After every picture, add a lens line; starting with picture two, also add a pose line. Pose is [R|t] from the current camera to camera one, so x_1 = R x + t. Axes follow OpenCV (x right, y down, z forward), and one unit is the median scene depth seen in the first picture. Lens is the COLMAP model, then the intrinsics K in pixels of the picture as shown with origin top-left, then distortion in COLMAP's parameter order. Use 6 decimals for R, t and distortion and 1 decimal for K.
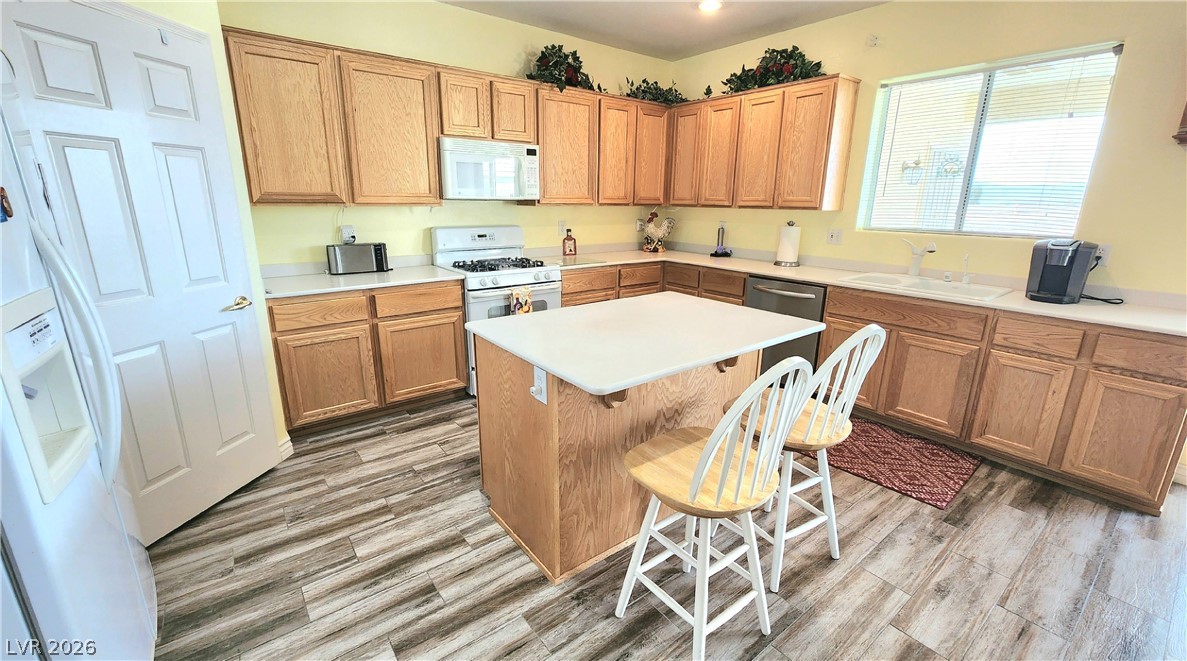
lens RADIAL K [[482.9, 0, 590.8], [0, 482.9, 326.5], [0, 0, 1]] dist [0.000933, 0.000090]
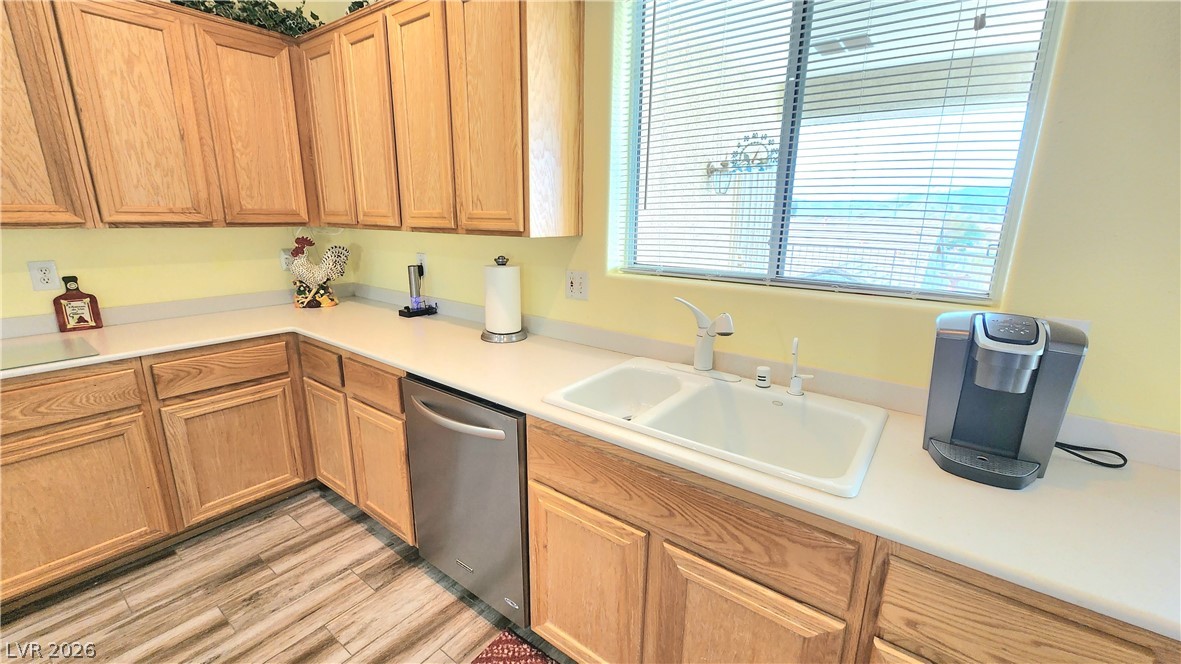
lens RADIAL K [[483.4, 0, 586.4], [0, 483.4, 332.2], [0, 0, 1]] dist [-0.000130, 0.000309]
pose [[0.965694, -0.060564, 0.252520, 0.376192], [0.064696, 0.997872, -0.008082, -0.128867], [-0.251493, 0.024142, 0.967558, 0.483246]]
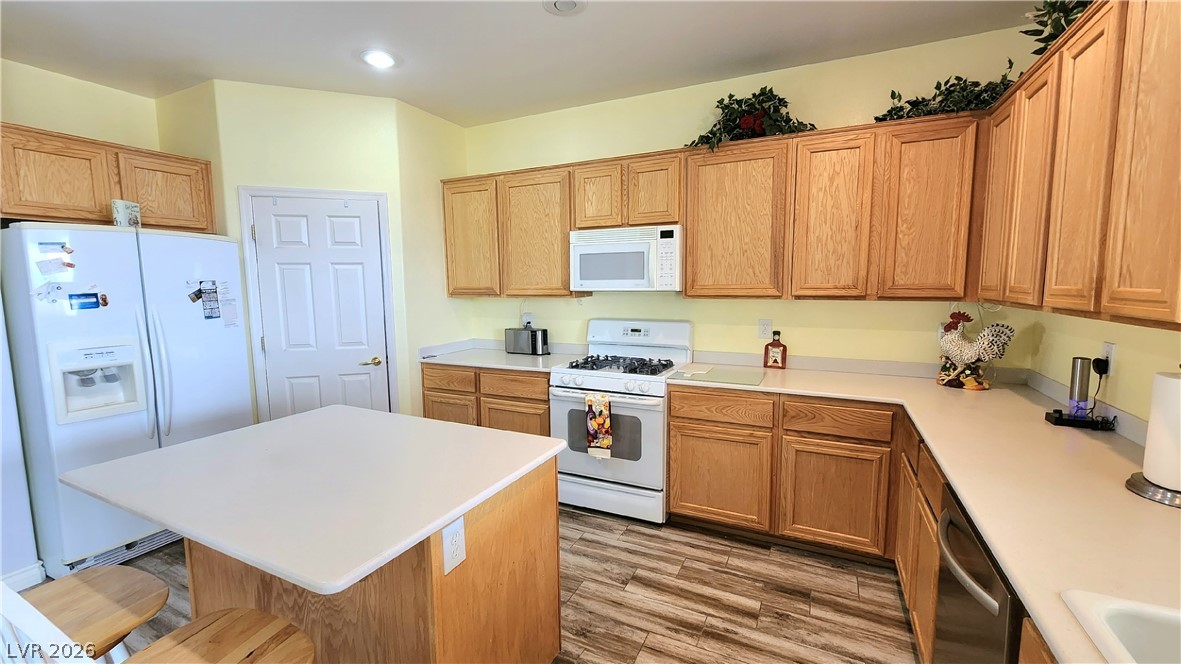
lens RADIAL K [[481.4, 0, 588.3], [0, 481.4, 334.2], [0, 0, 1]] dist [0.000091, 0.000498]
pose [[0.441809, 0.083899, -0.893177, 0.529161], [-0.216101, 0.976253, -0.015192, -0.149907], [0.870692, 0.199729, 0.449448, 0.531201]]
